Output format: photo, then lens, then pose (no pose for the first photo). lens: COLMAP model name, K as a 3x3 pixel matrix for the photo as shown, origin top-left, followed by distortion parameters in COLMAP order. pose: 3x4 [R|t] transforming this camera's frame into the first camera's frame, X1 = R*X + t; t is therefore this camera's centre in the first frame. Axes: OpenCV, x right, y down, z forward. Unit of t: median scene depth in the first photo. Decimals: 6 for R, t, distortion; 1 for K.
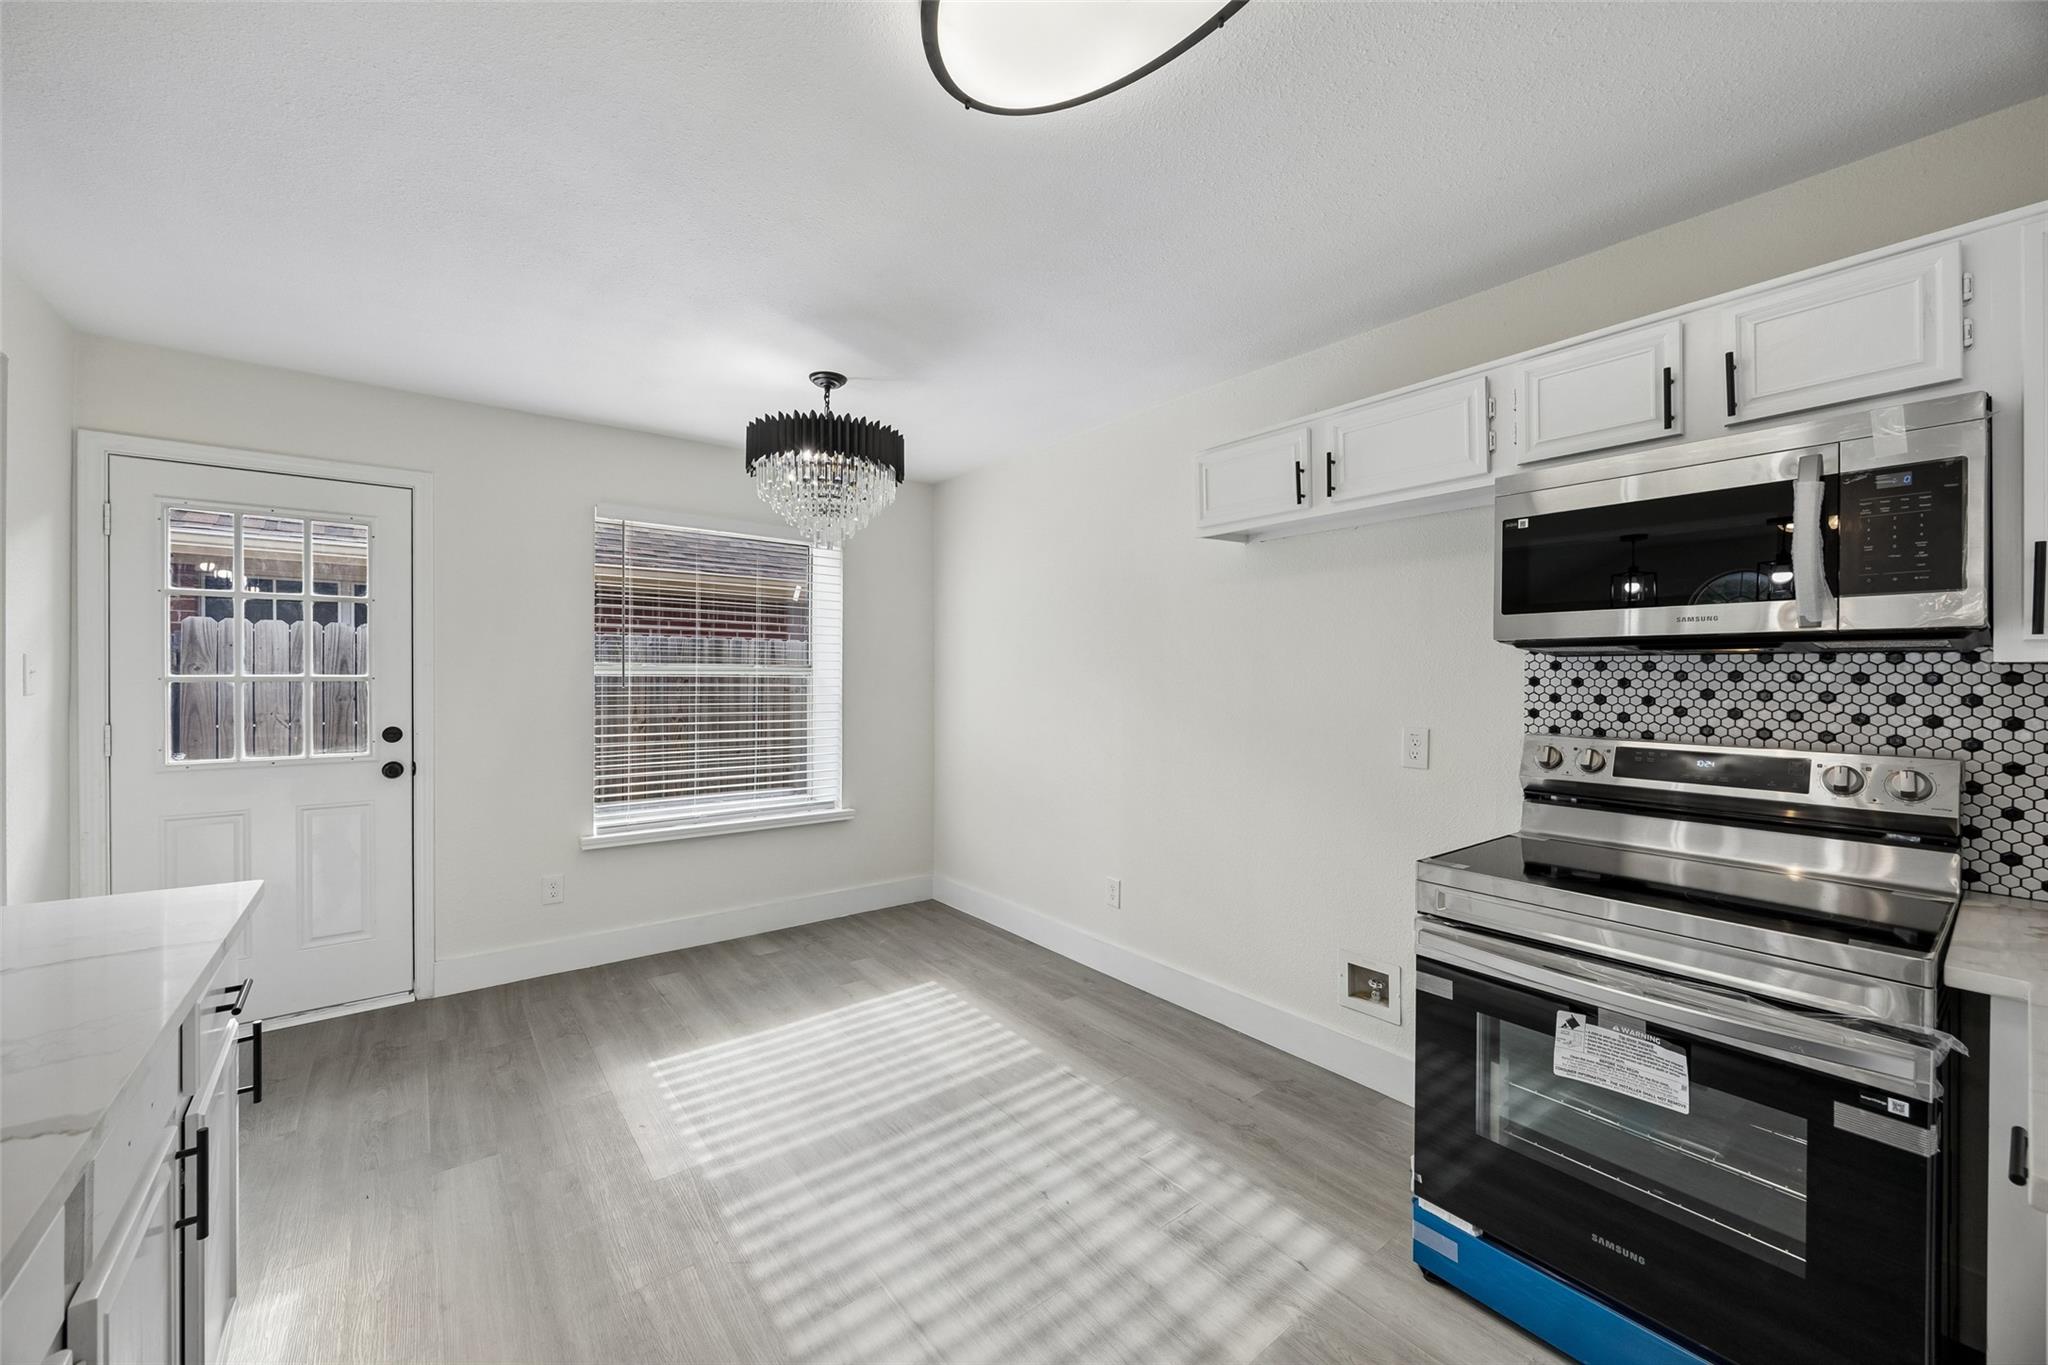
lens RADIAL K [[779.0, 0, 1022.2], [0, 779.0, 675.0], [0, 0, 1]] dist [0.000783, 0.000028]
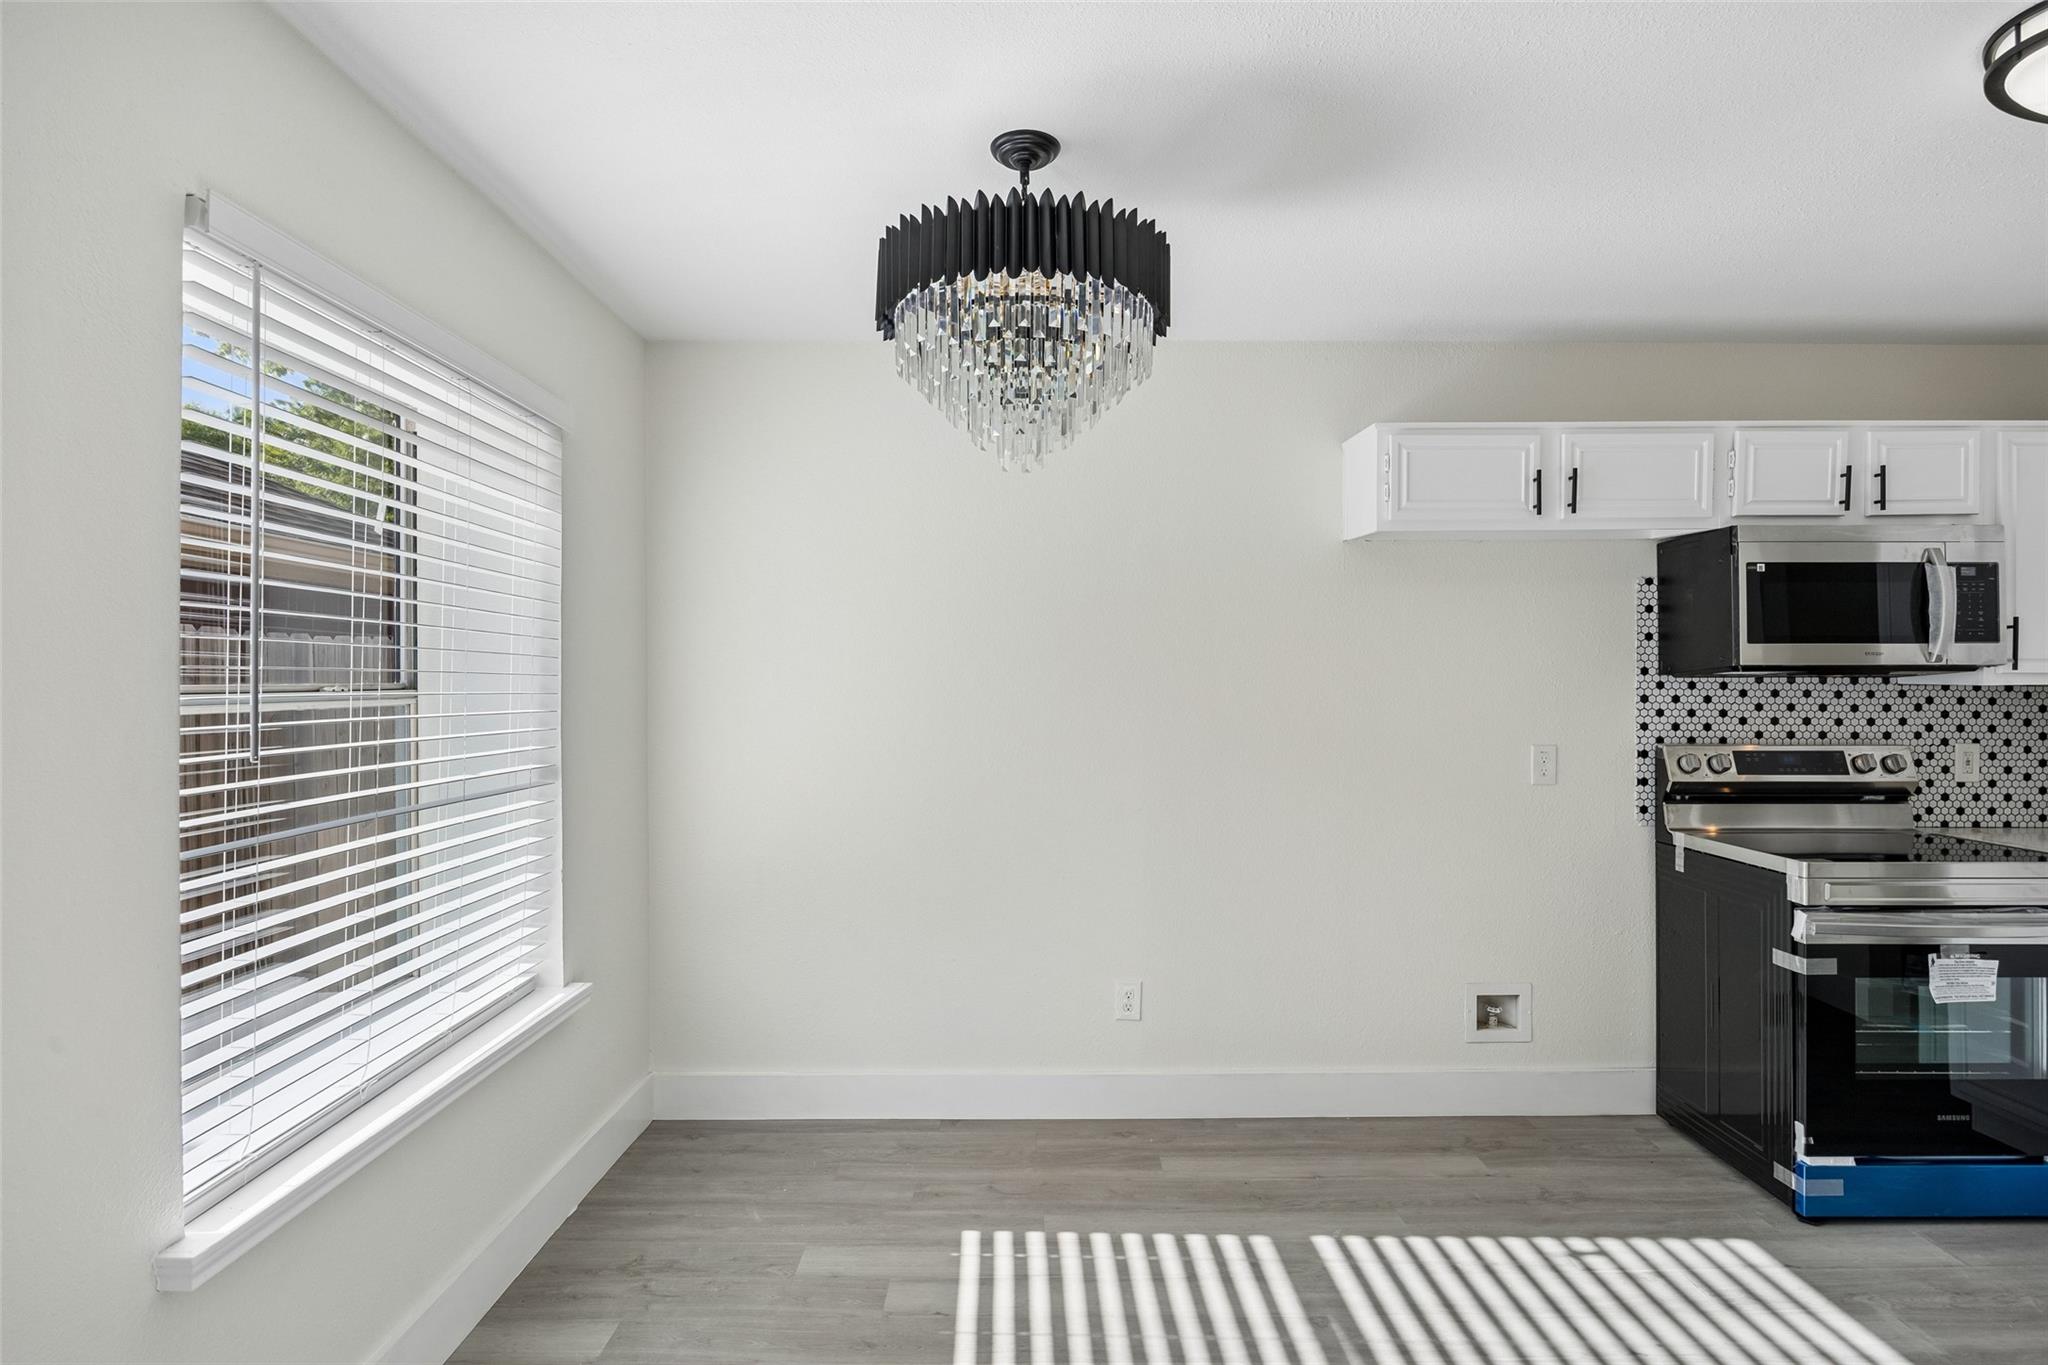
lens RADIAL K [[1039.5, 0, 1024.0], [0, 1039.5, 682.5], [0, 0, 1]] dist [-0.004992, -0.000320]
pose [[0.613169, -0.007562, 0.789915, -1.106584], [0.005671, 0.999971, 0.005170, -0.028736], [-0.789931, 0.001310, 0.613194, 0.784779]]
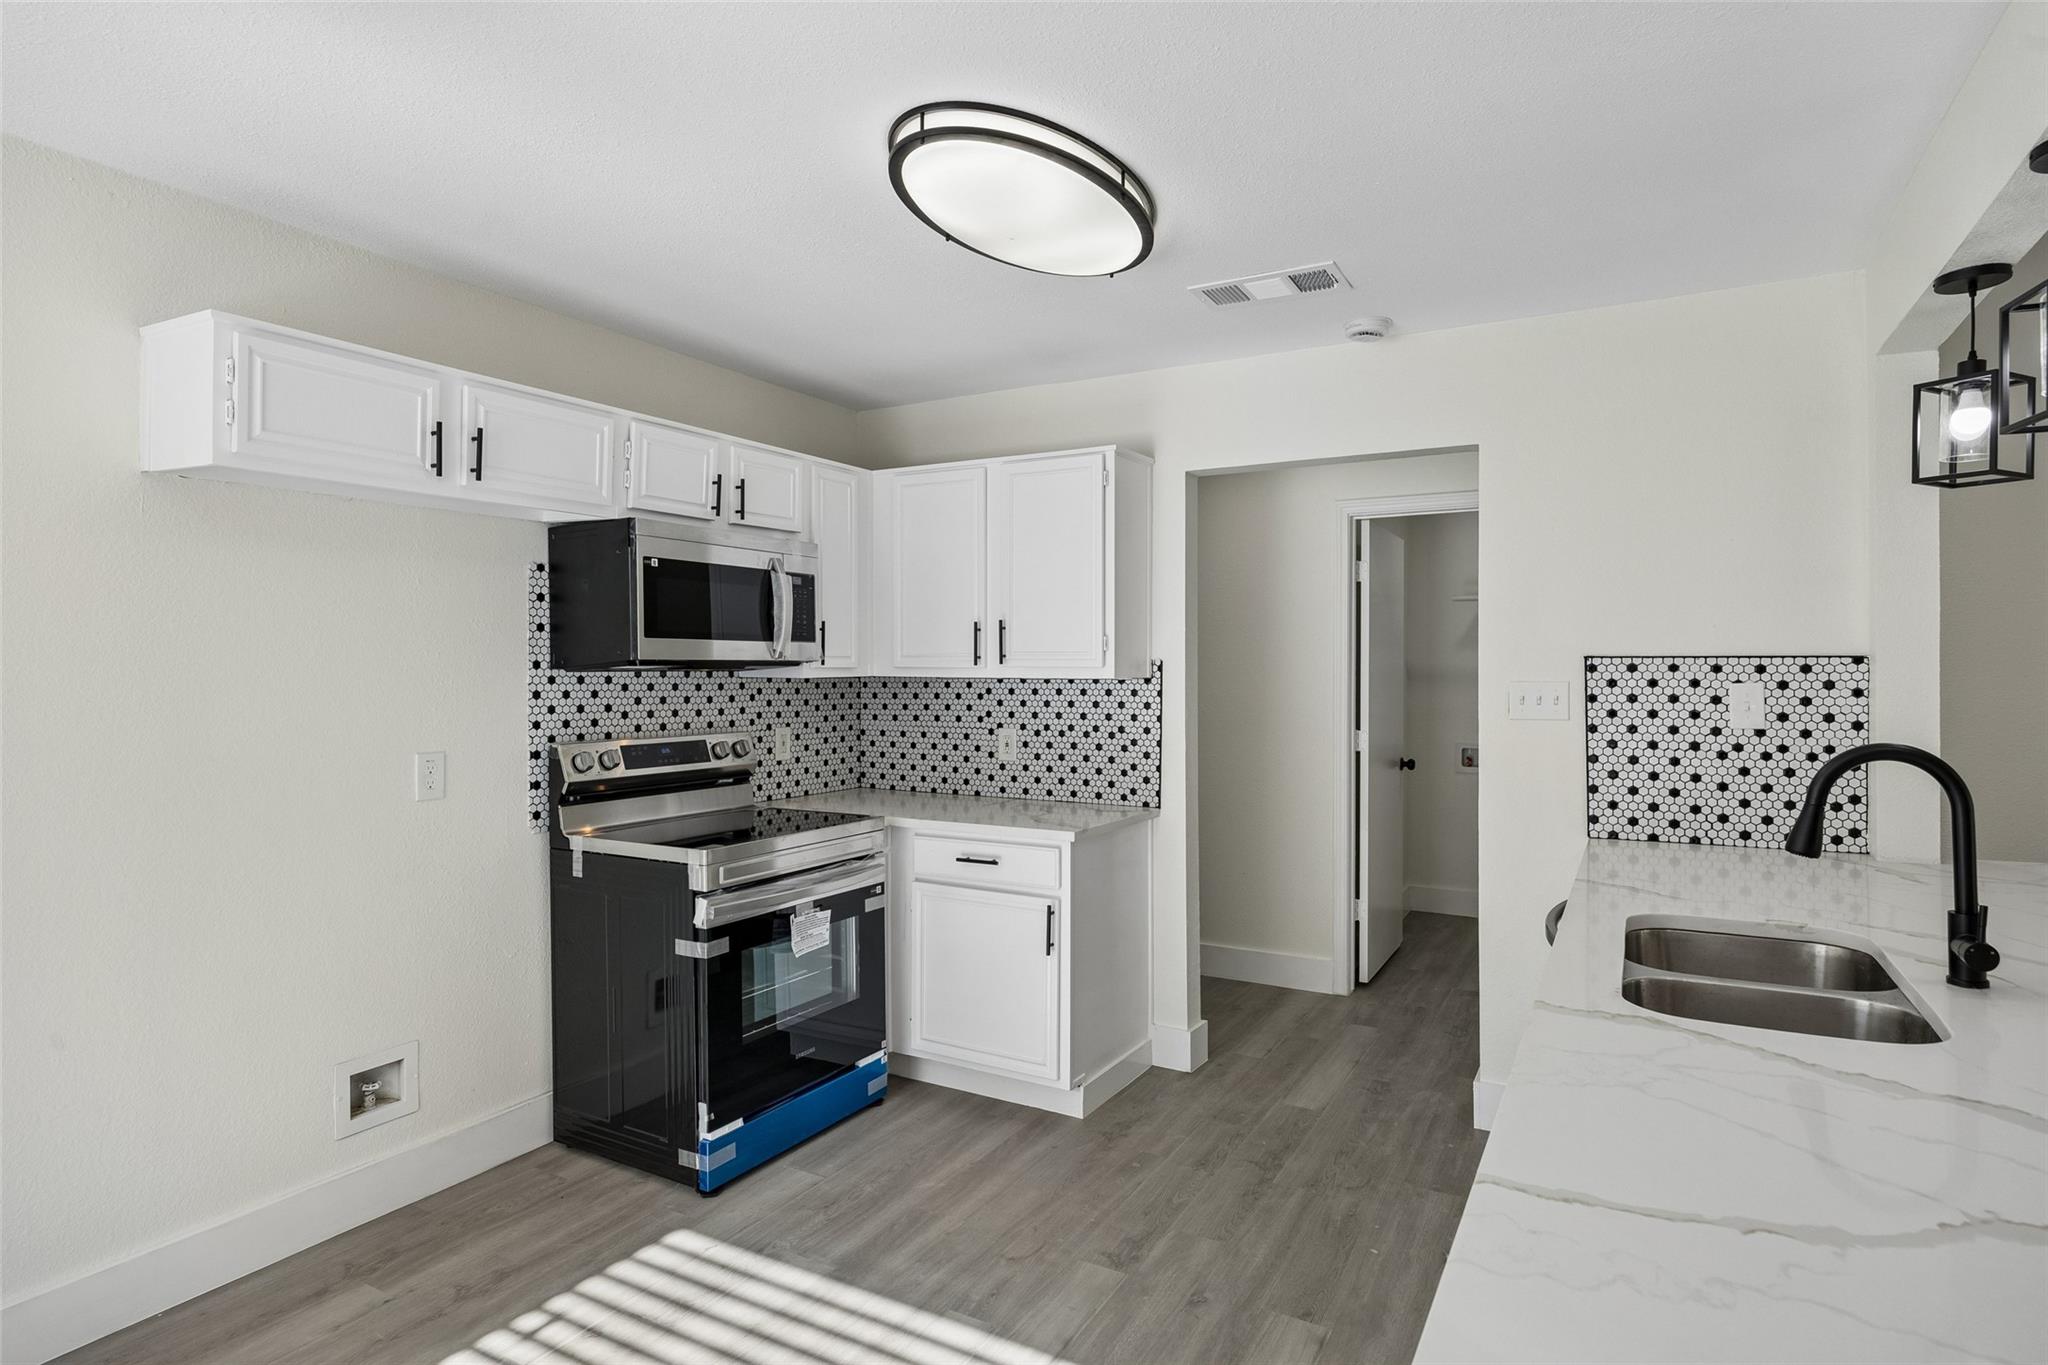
lens RADIAL K [[1091.5, 0, 1032.1], [0, 1091.5, 677.1], [0, 0, 1]] dist [-0.001340, -0.000006]
pose [[-0.384614, -0.009570, 0.923028, -0.961498], [0.003103, 0.999927, 0.011661, -0.031007], [-0.923072, 0.007349, -0.384556, 0.948429]]
